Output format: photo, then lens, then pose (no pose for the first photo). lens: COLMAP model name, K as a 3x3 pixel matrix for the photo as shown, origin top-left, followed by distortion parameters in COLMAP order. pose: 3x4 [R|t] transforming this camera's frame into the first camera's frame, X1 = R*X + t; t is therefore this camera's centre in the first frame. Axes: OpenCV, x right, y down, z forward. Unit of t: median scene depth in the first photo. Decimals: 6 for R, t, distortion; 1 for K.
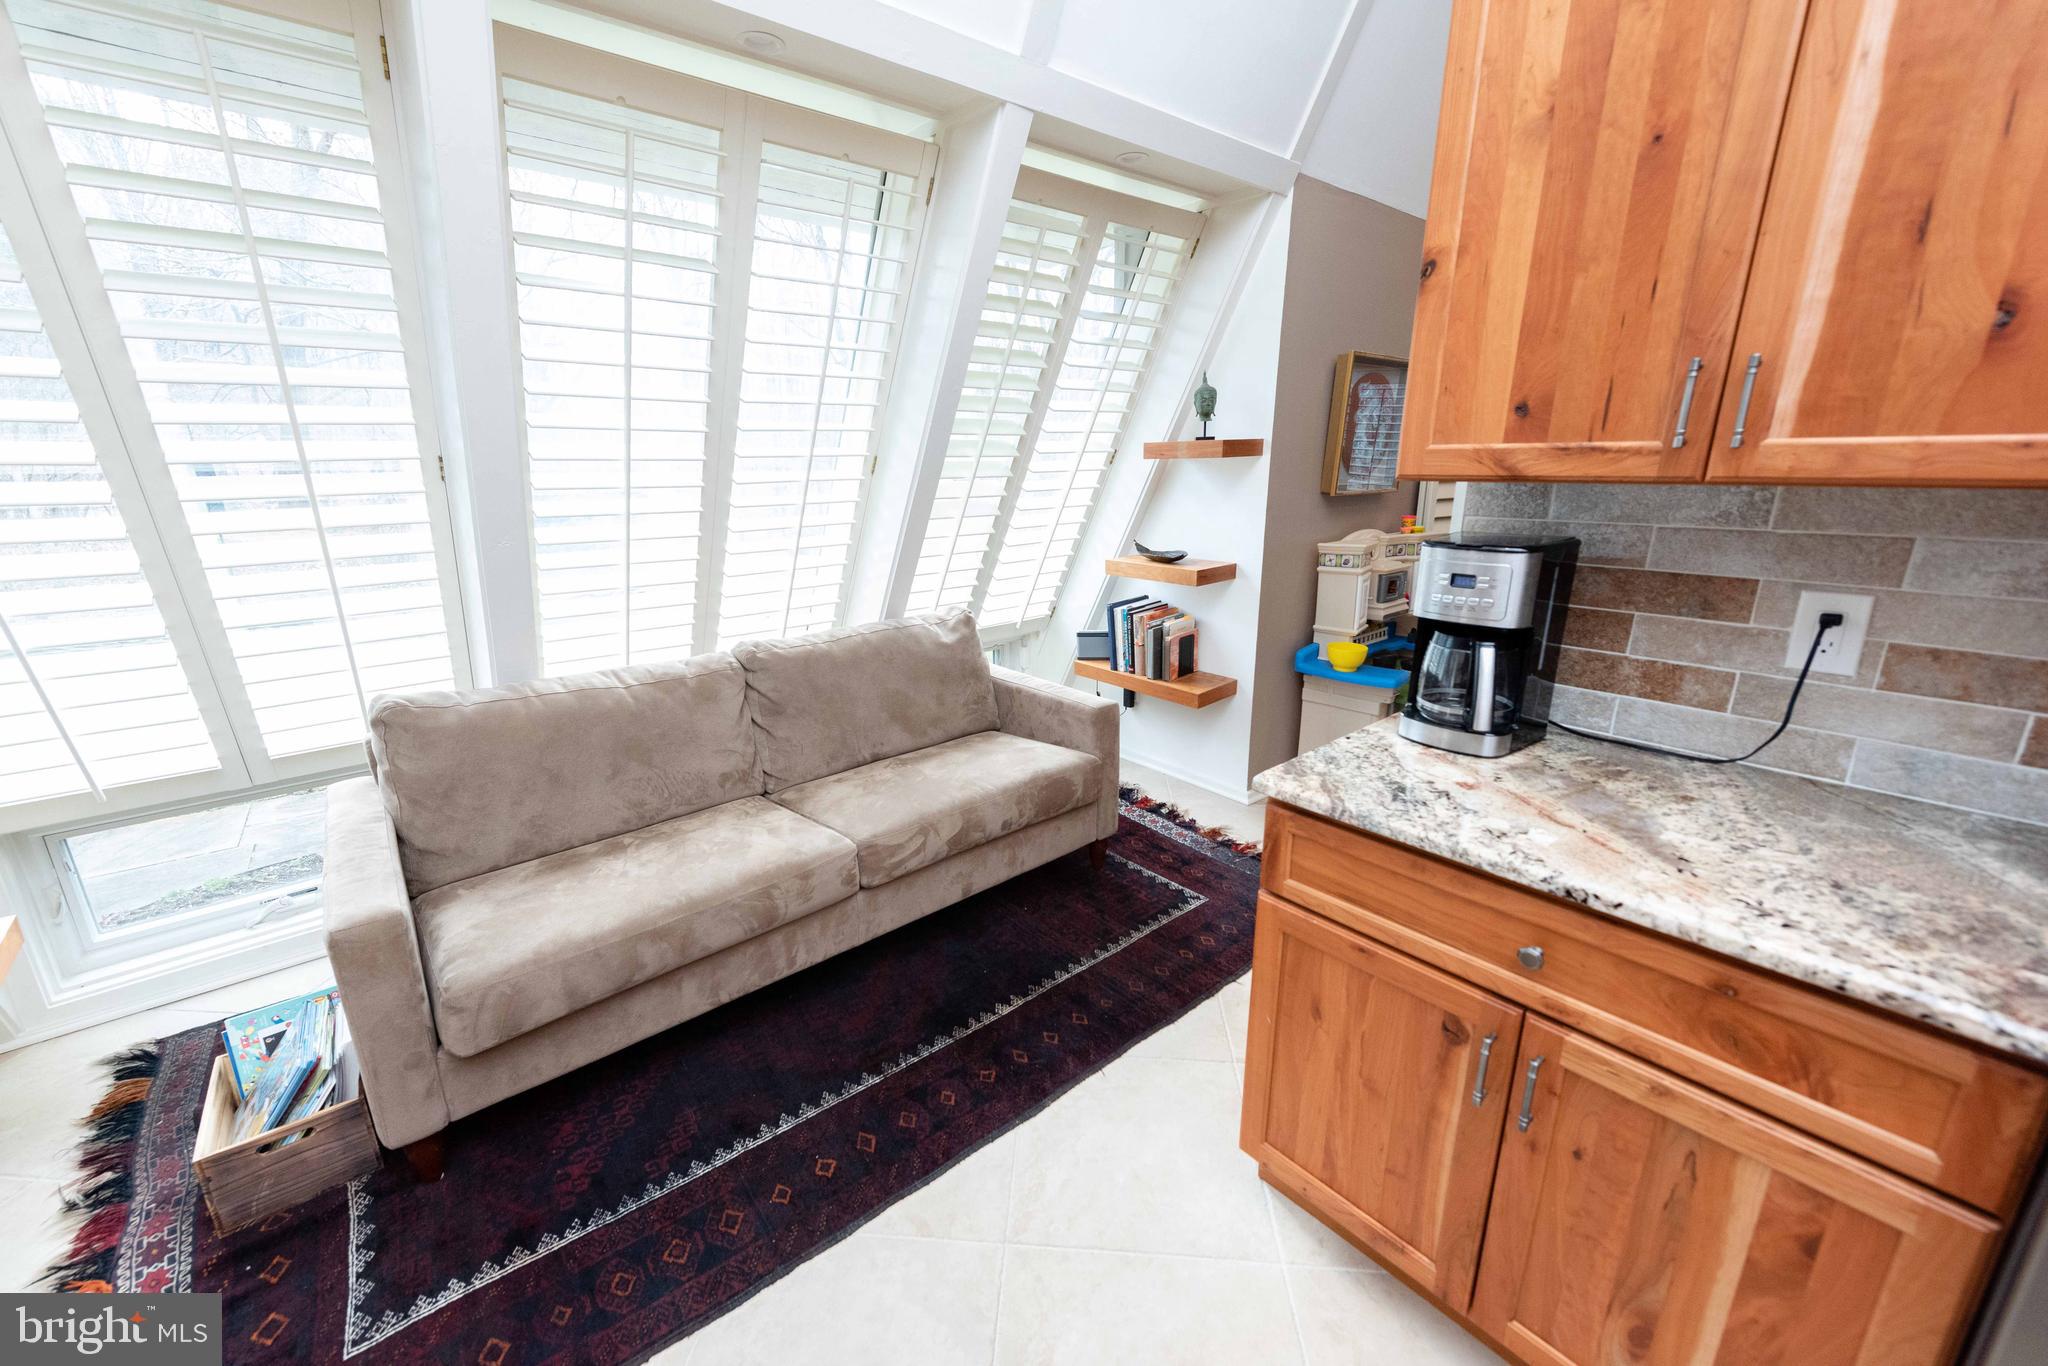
lens RADIAL K [[799.6, 0, 1017.1], [0, 799.6, 684.3], [0, 0, 1]] dist [0.019786, -0.006577]
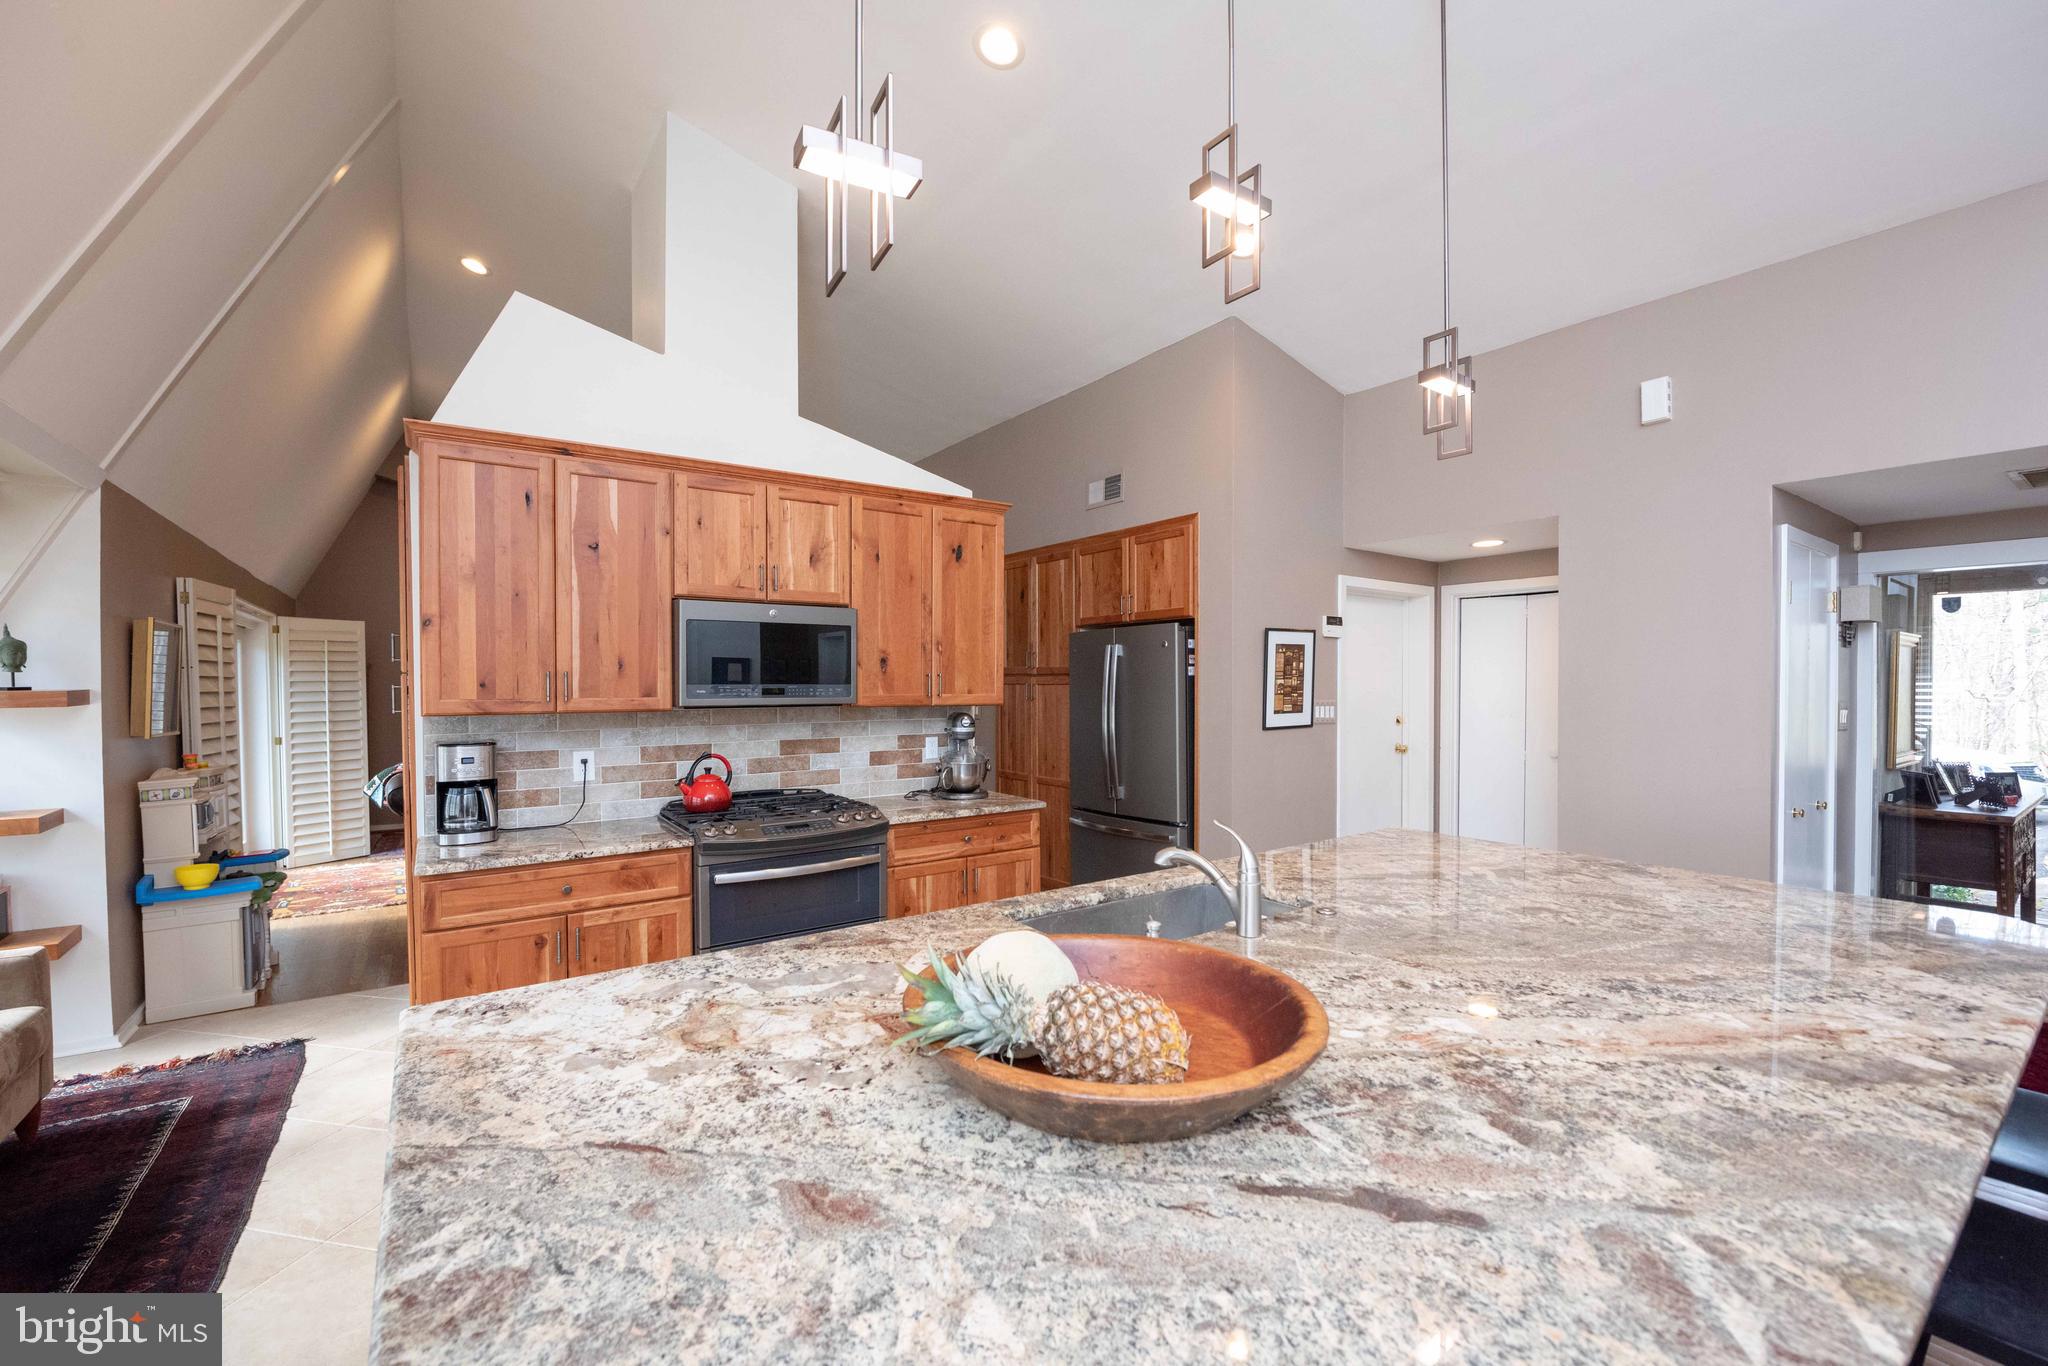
lens RADIAL K [[840.3, 0, 1011.4], [0, 840.3, 690.6], [0, 0, 1]] dist [-0.017604, -0.000069]
pose [[0.093513, 0.002876, 0.995614, -0.993574], [0.277832, 0.960196, -0.028869, 0.102949], [-0.956067, 0.279313, 0.088992, -0.410428]]
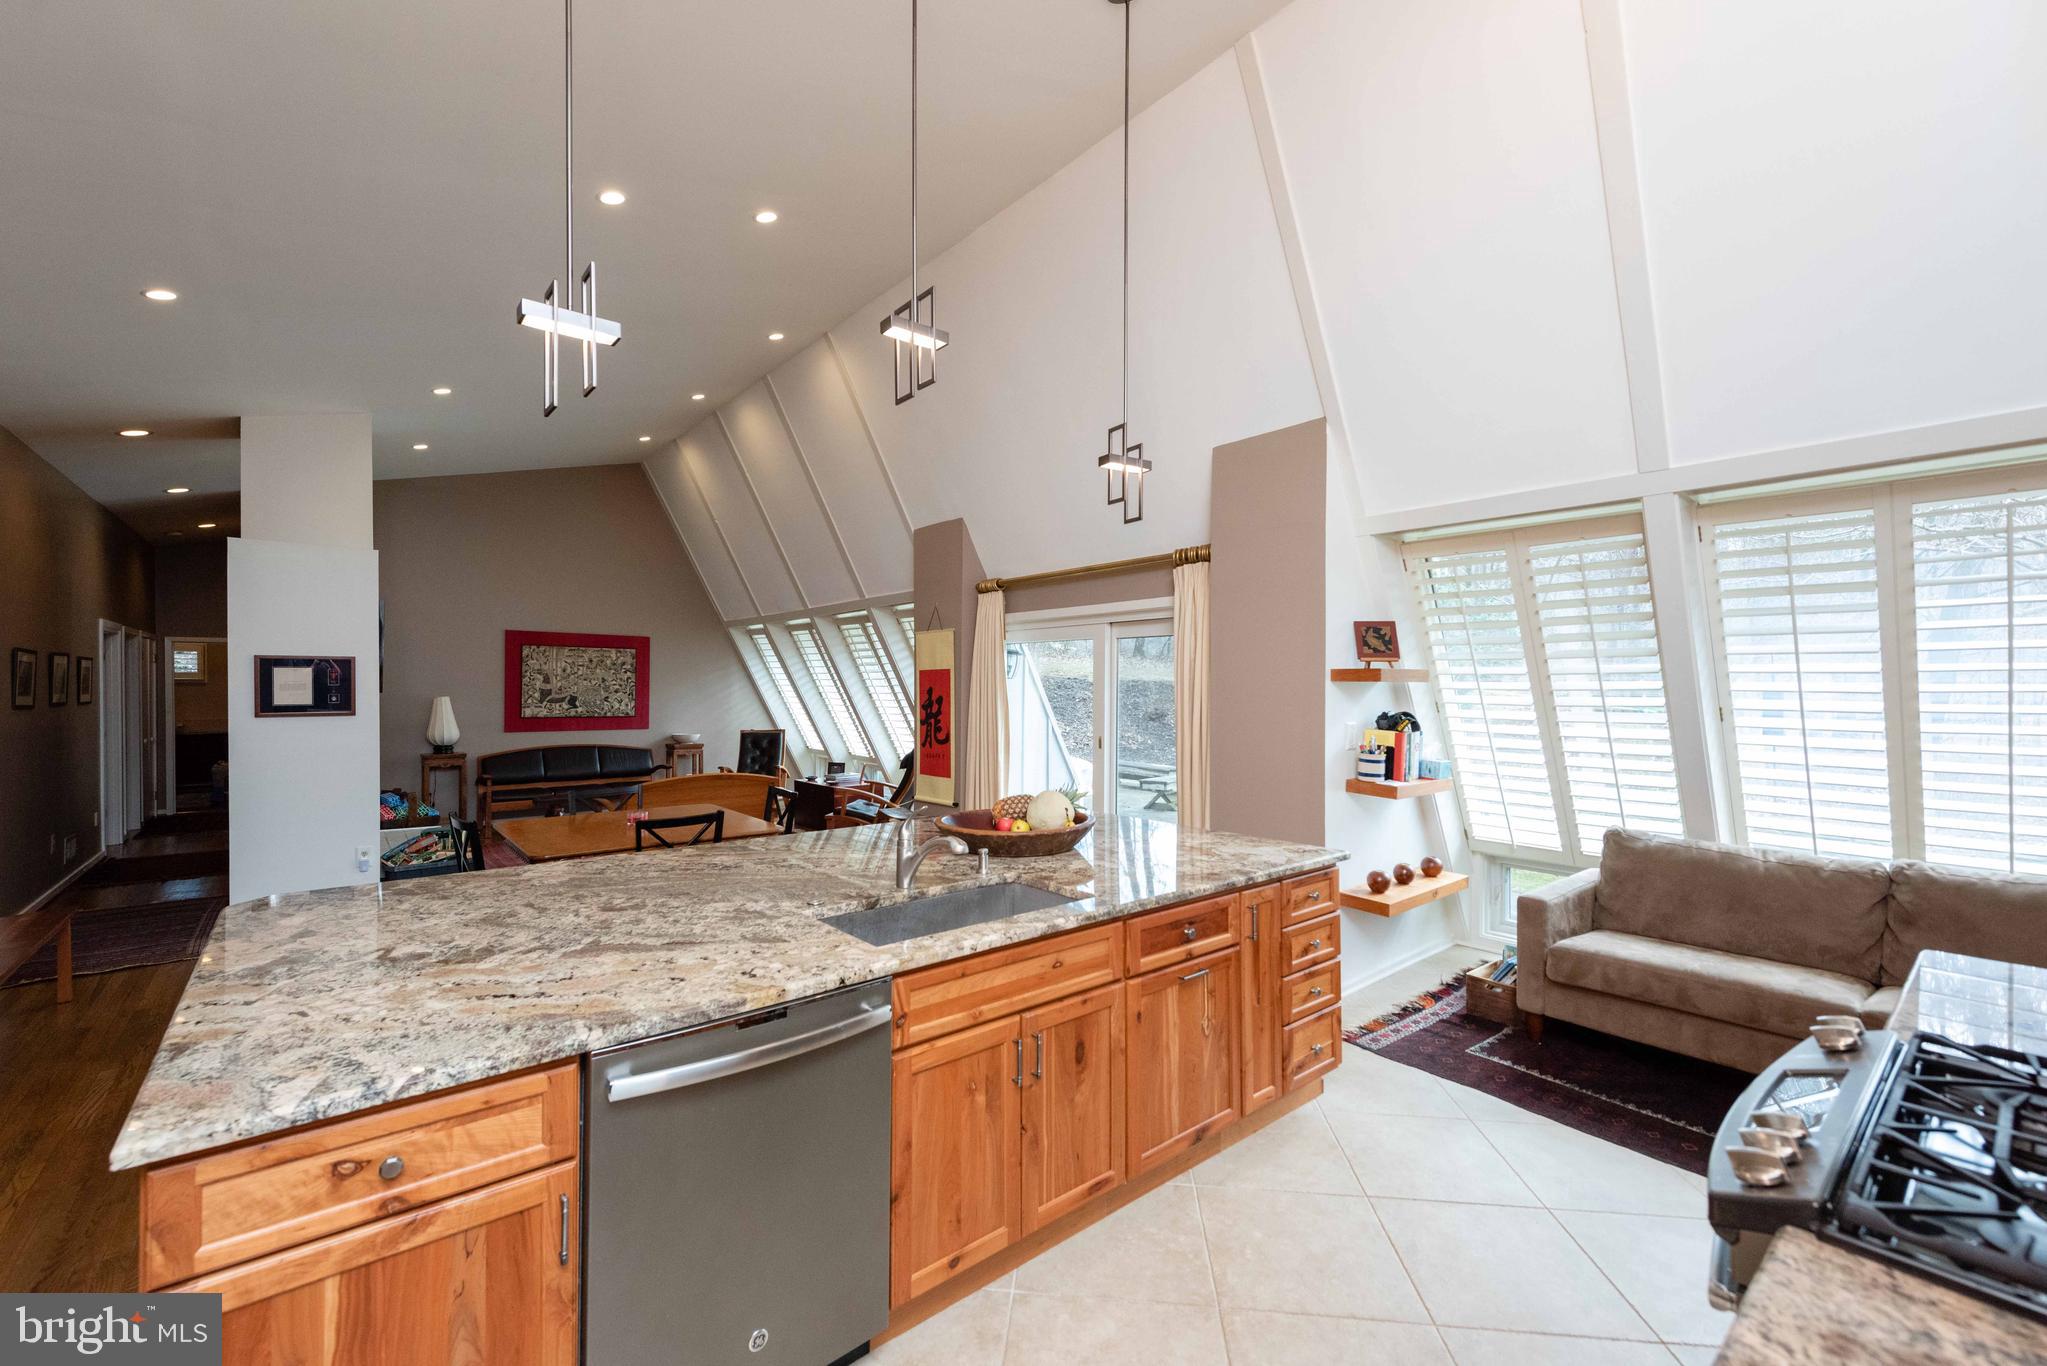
lens RADIAL K [[836.0, 0, 1016.6], [0, 836.0, 686.8], [0, 0, 1]] dist [0.014557, -0.000048]
pose [[-0.012263, 0.011574, -0.999858, 1.172092], [-0.278483, 0.960331, 0.014532, 0.062538], [0.960363, 0.278622, -0.008554, -0.414406]]
